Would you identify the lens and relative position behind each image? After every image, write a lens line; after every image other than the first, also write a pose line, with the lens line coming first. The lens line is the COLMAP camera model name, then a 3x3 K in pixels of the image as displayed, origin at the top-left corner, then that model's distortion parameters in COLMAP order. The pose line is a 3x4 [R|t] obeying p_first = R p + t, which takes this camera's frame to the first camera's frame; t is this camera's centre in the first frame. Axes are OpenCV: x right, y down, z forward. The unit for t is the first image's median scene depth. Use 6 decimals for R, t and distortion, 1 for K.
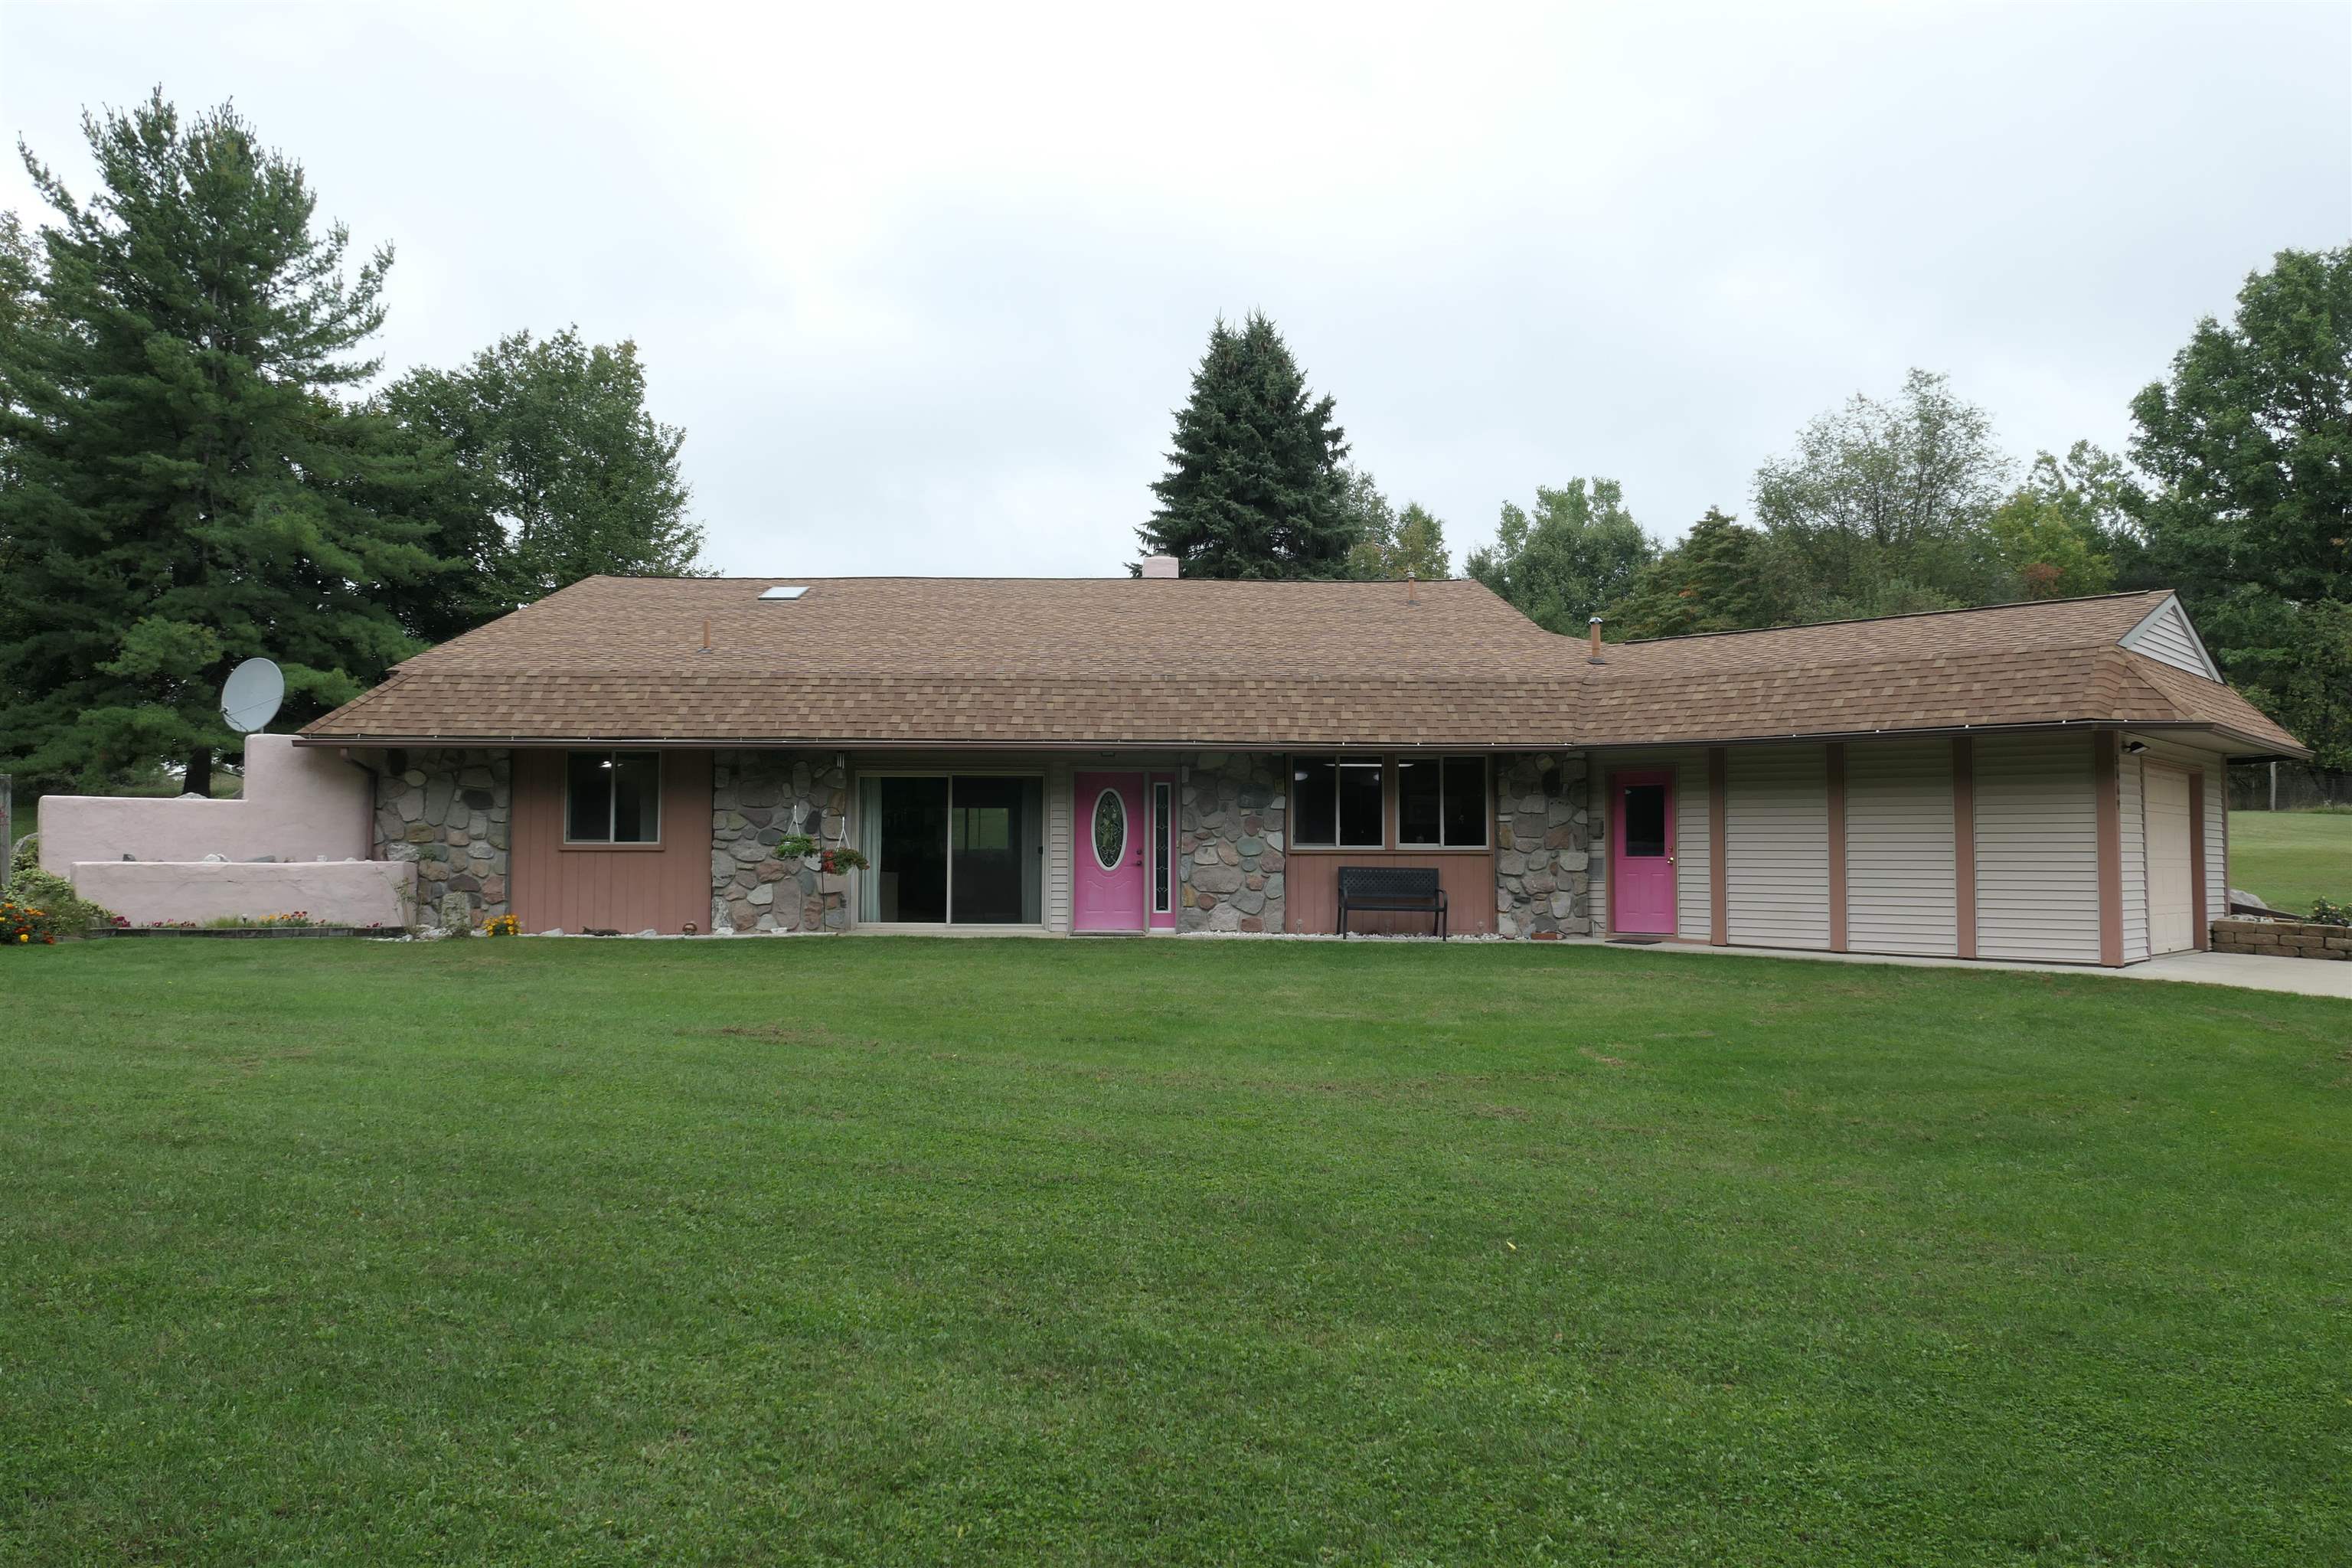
lens RADIAL K [[1647.5, 0, 1176.0], [0, 1647.5, 784.0], [0, 0, 1]] dist [-0.055331, 0.034613]
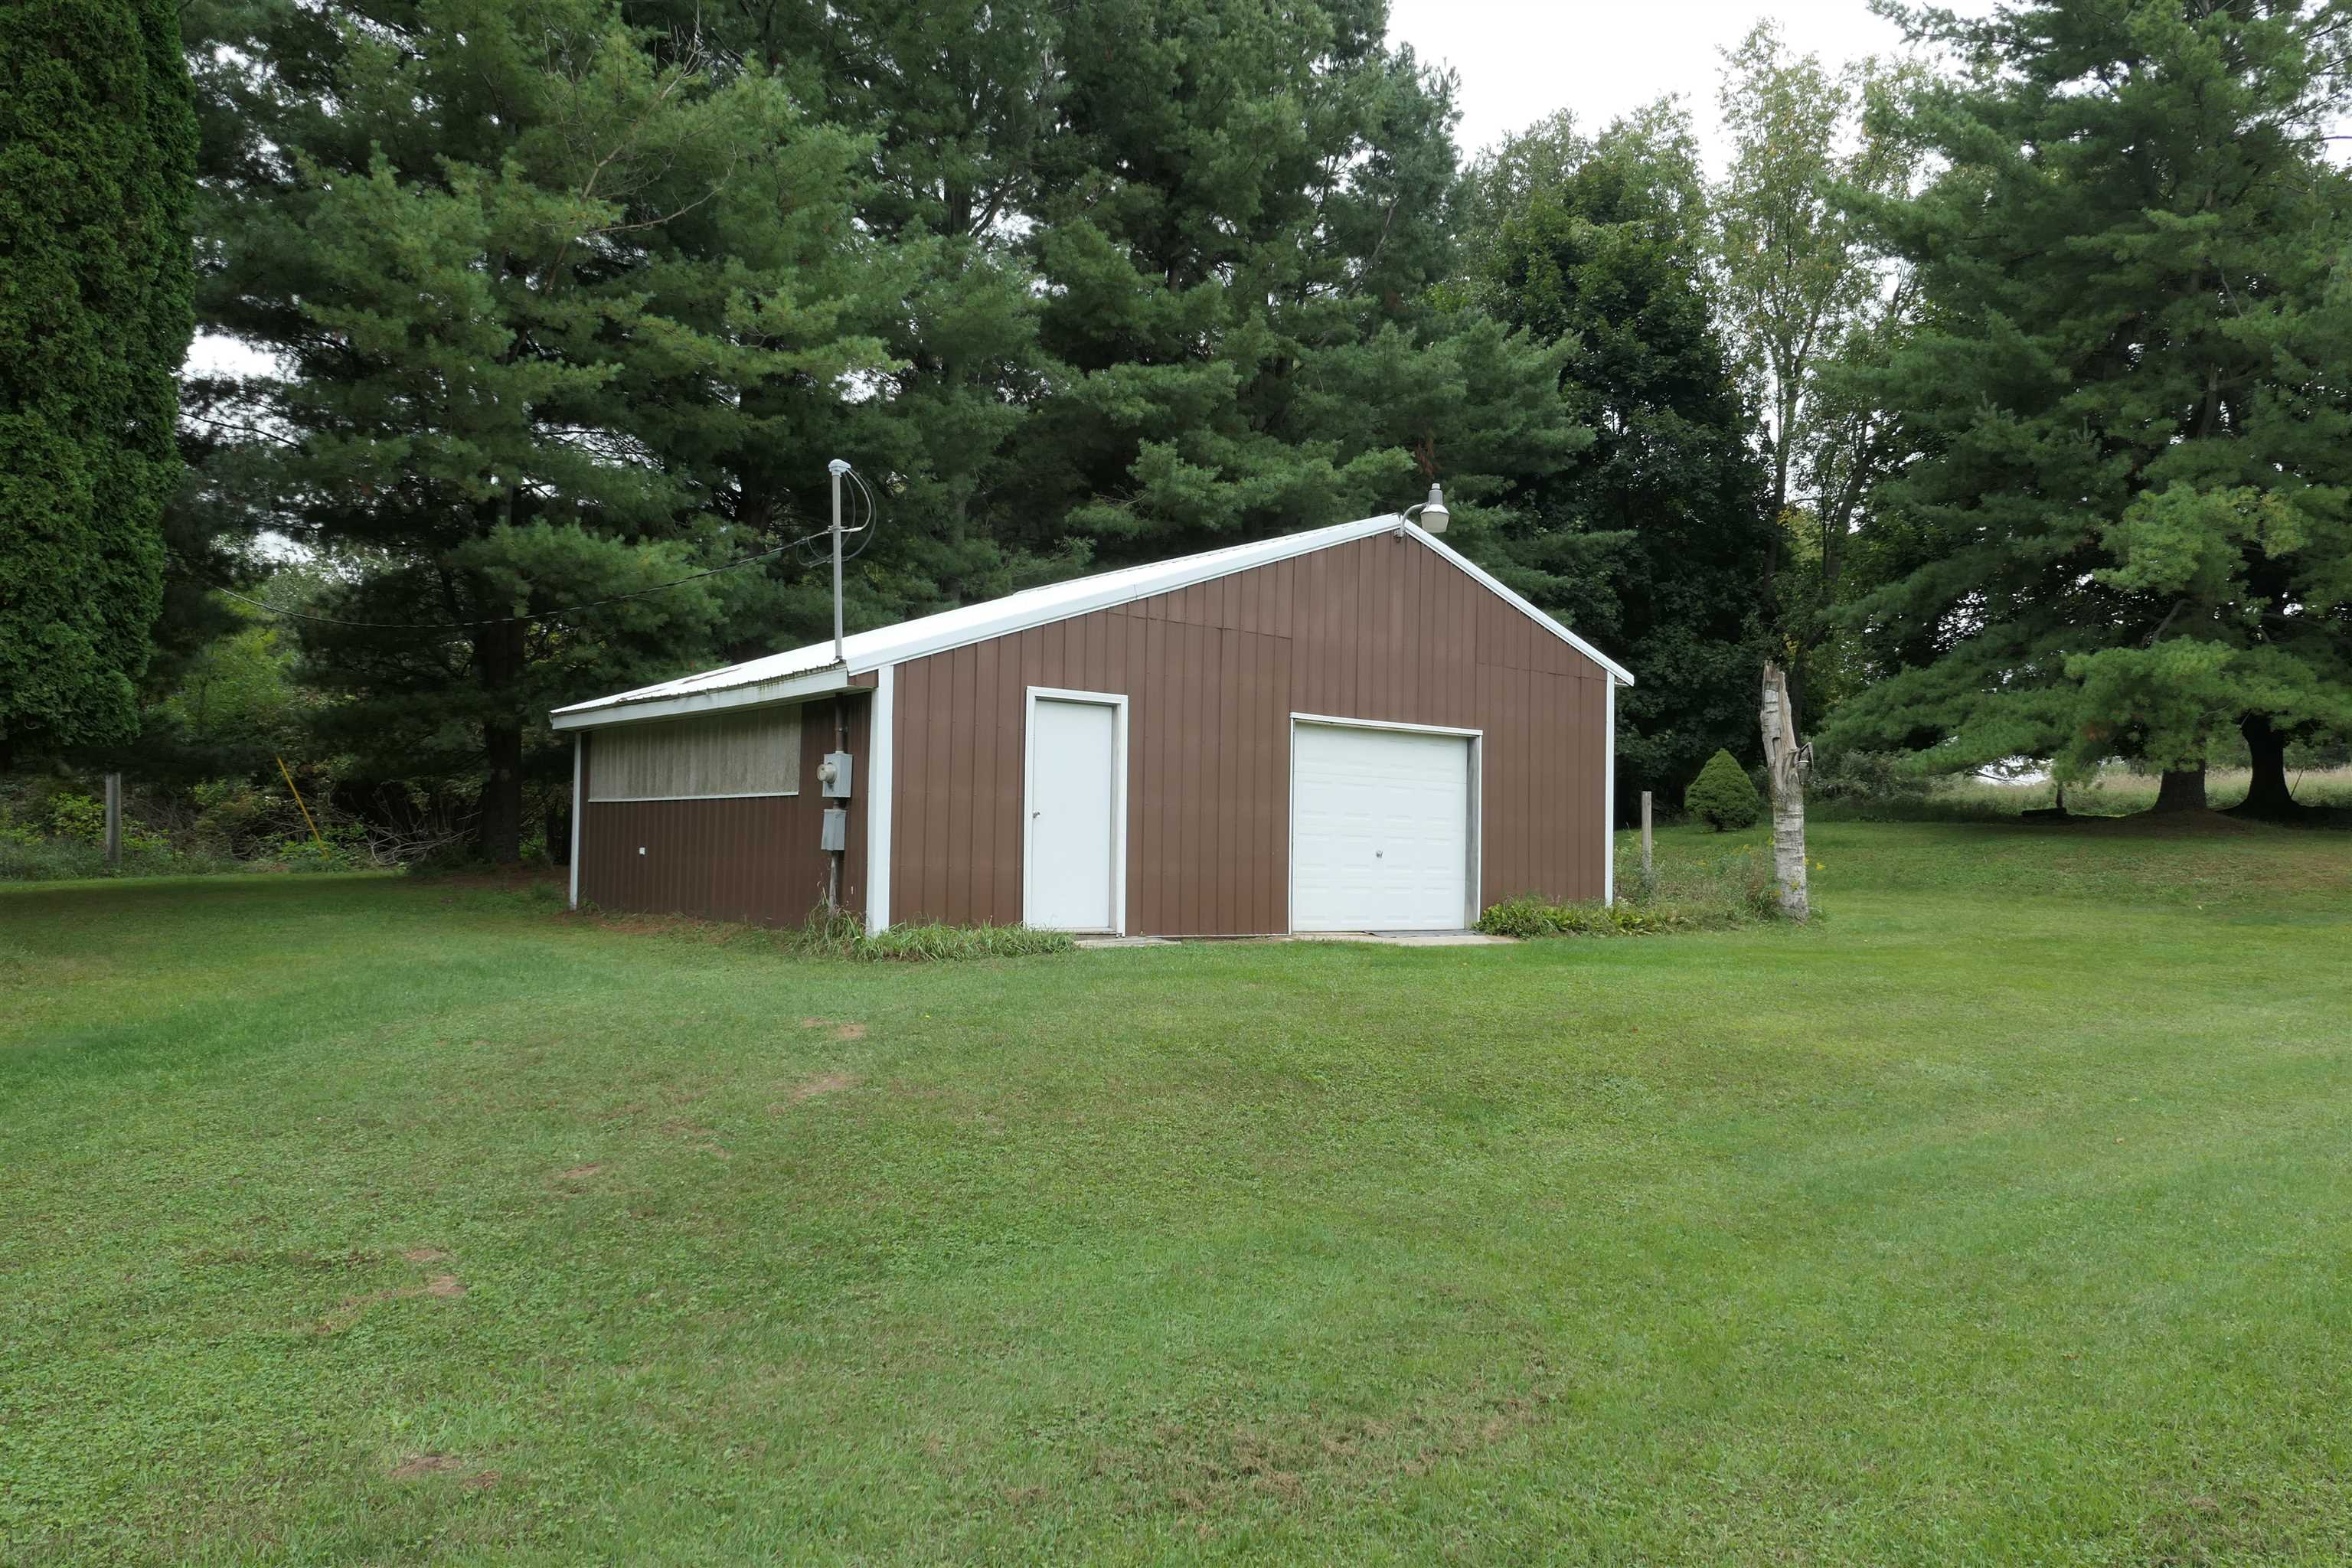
lens RADIAL K [[1647.5, 0, 1176.0], [0, 1647.5, 784.0], [0, 0, 1]] dist [-0.055331, 0.034613]
pose [[0.586645, -0.022675, -0.809526, -0.748276], [0.020271, 0.999706, -0.013312, 0.003812], [0.809590, -0.008601, 0.586933, 0.758206]]
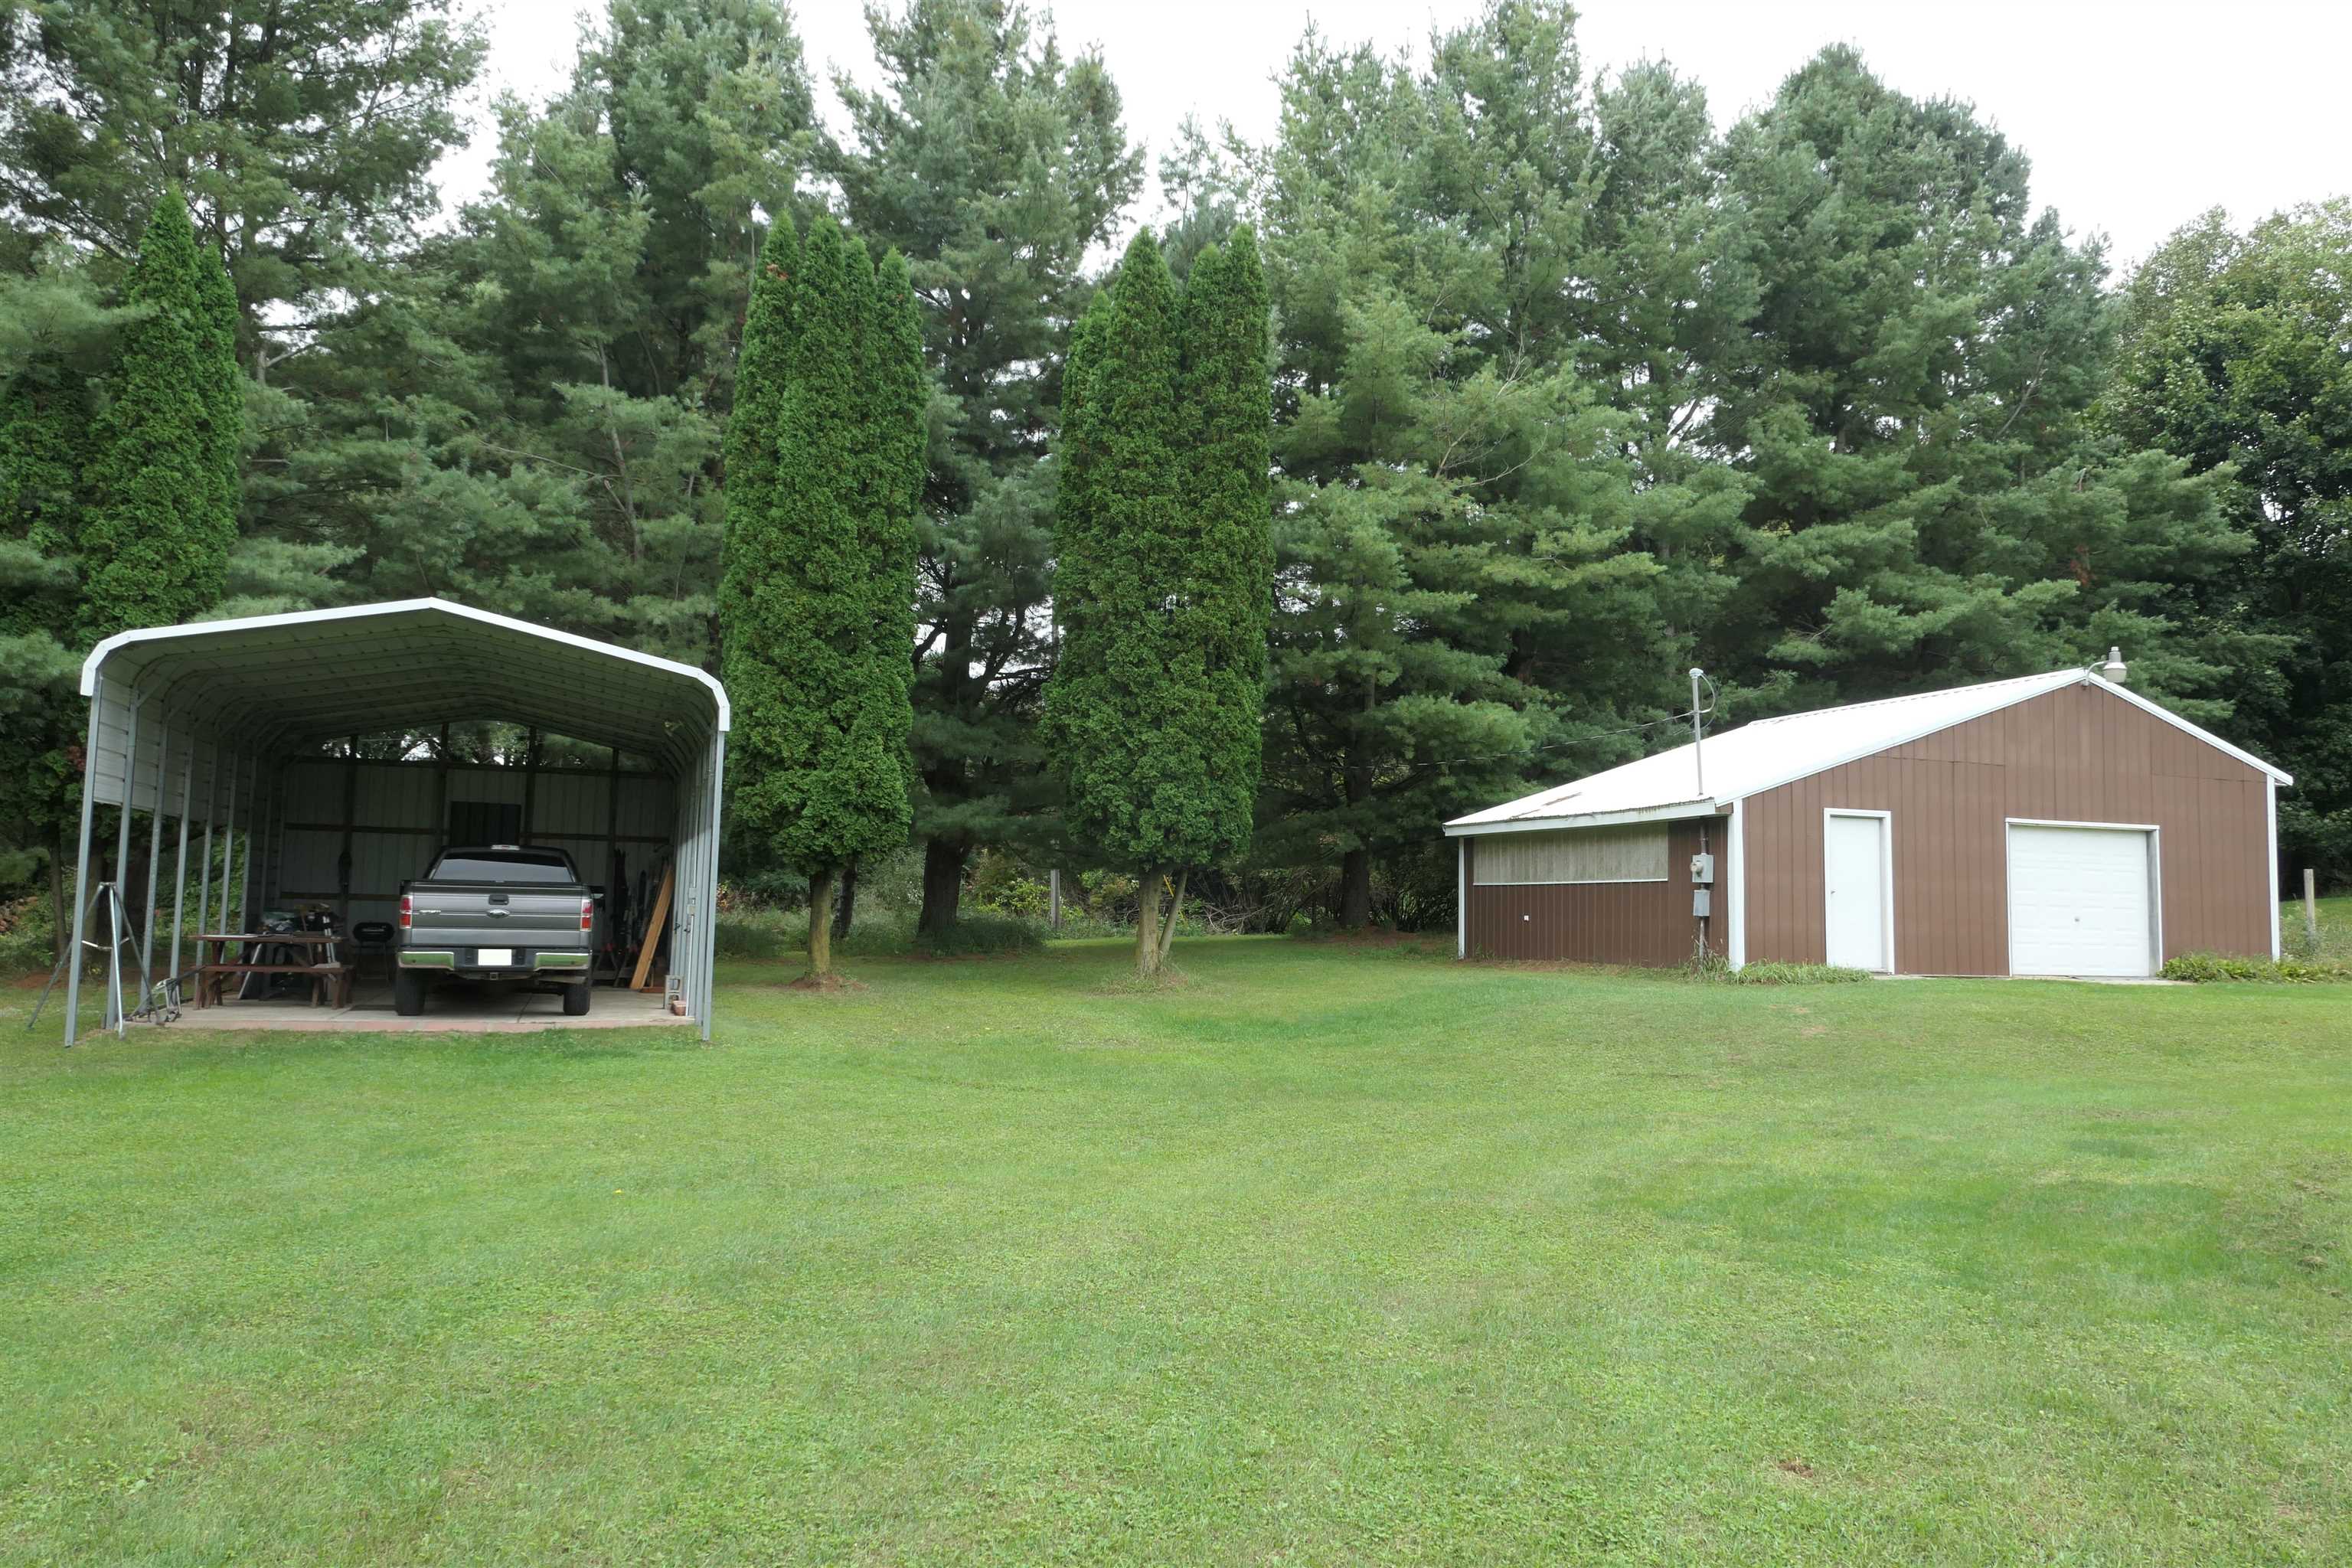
lens RADIAL K [[1684.4, 0, 1177.9], [0, 1684.4, 796.0], [0, 0, 1]] dist [0.002629, -0.027160]
pose [[0.285870, -0.067172, -0.955911, -0.435018], [0.029203, 0.997688, -0.061374, -0.001257], [0.957823, -0.010370, 0.287170, 0.413312]]
